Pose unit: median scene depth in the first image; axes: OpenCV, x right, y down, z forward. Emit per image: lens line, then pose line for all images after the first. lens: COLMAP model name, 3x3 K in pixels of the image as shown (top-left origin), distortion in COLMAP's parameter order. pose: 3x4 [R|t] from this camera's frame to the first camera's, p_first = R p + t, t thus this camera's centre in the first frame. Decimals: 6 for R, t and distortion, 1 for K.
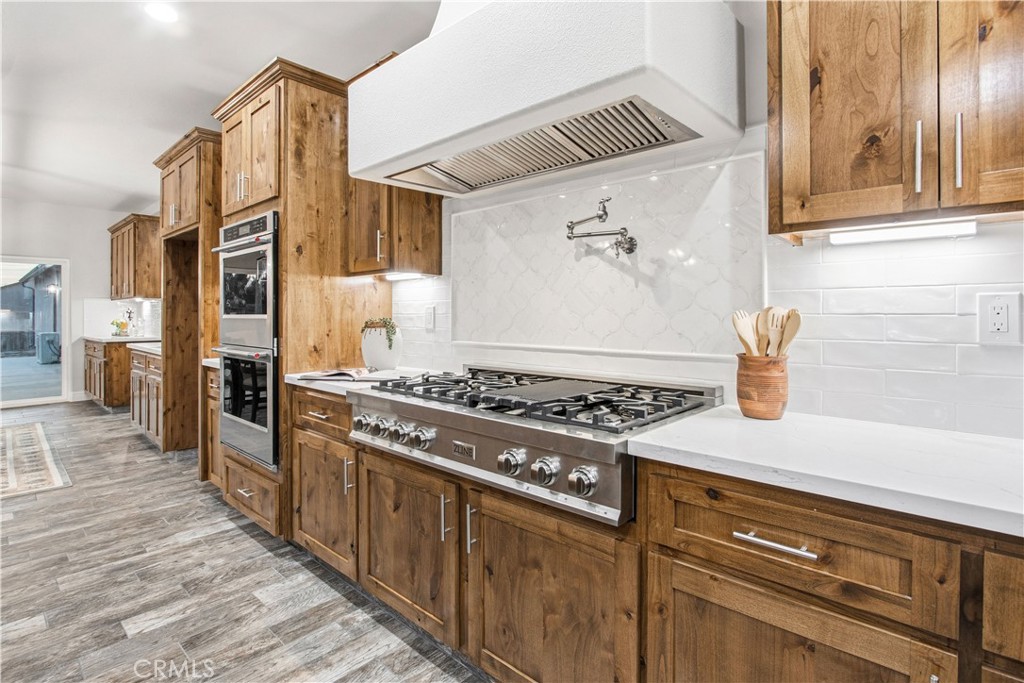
lens RADIAL K [[505.6, 0, 509.2], [0, 505.6, 317.0], [0, 0, 1]] dist [-0.018975, 0.000081]
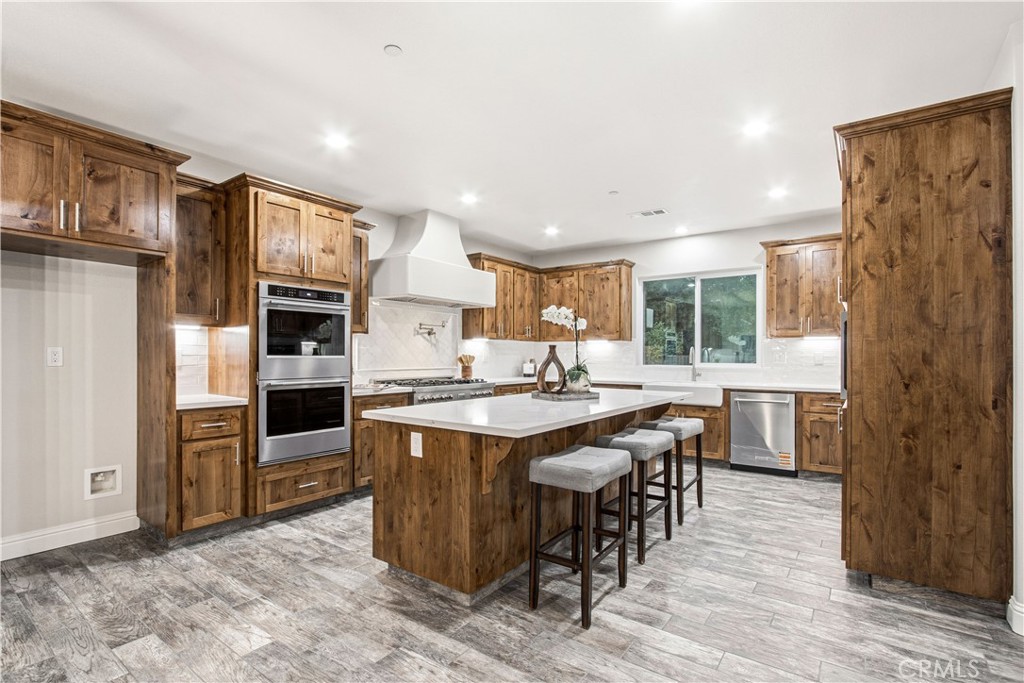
lens RADIAL K [[484.1, 0, 506.4], [0, 484.1, 357.7], [0, 0, 1]] dist [-0.014969, 0.000589]
pose [[-0.112621, -0.003716, 0.993631, -1.964529], [0.004208, 0.999982, 0.004217, -0.002428], [-0.993629, 0.004656, -0.112603, 0.622651]]
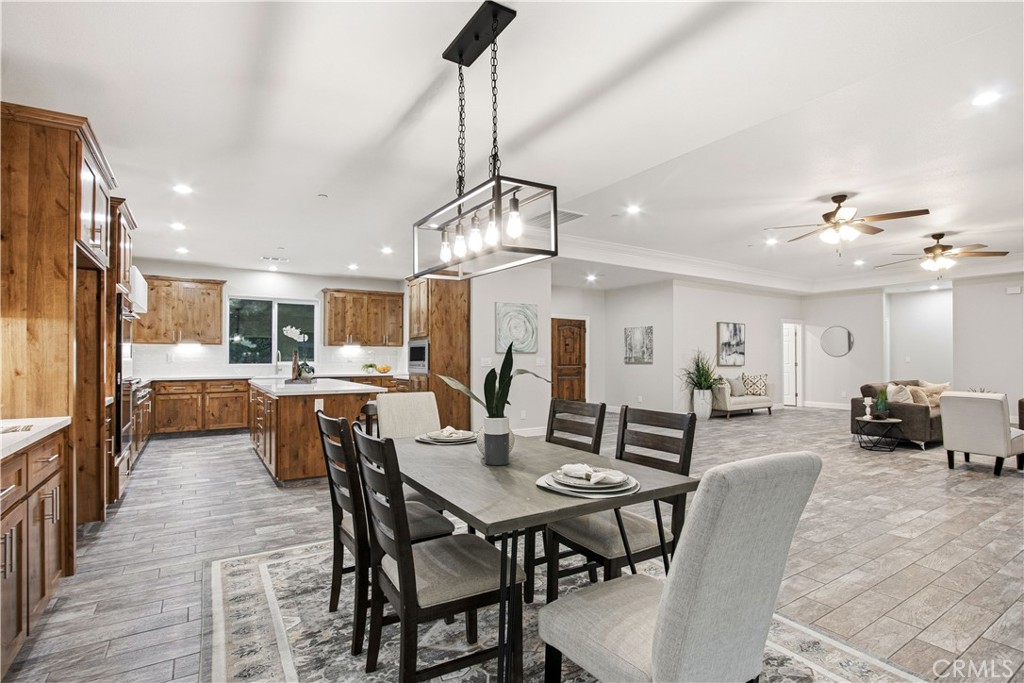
lens RADIAL K [[484.1, 0, 506.4], [0, 484.1, 357.7], [0, 0, 1]] dist [-0.014969, 0.000589]
pose [[-0.968087, 0.000817, 0.250611, -2.104546], [0.003236, 0.999952, 0.009239, -0.017122], [-0.250592, 0.009755, -0.968044, 2.206141]]
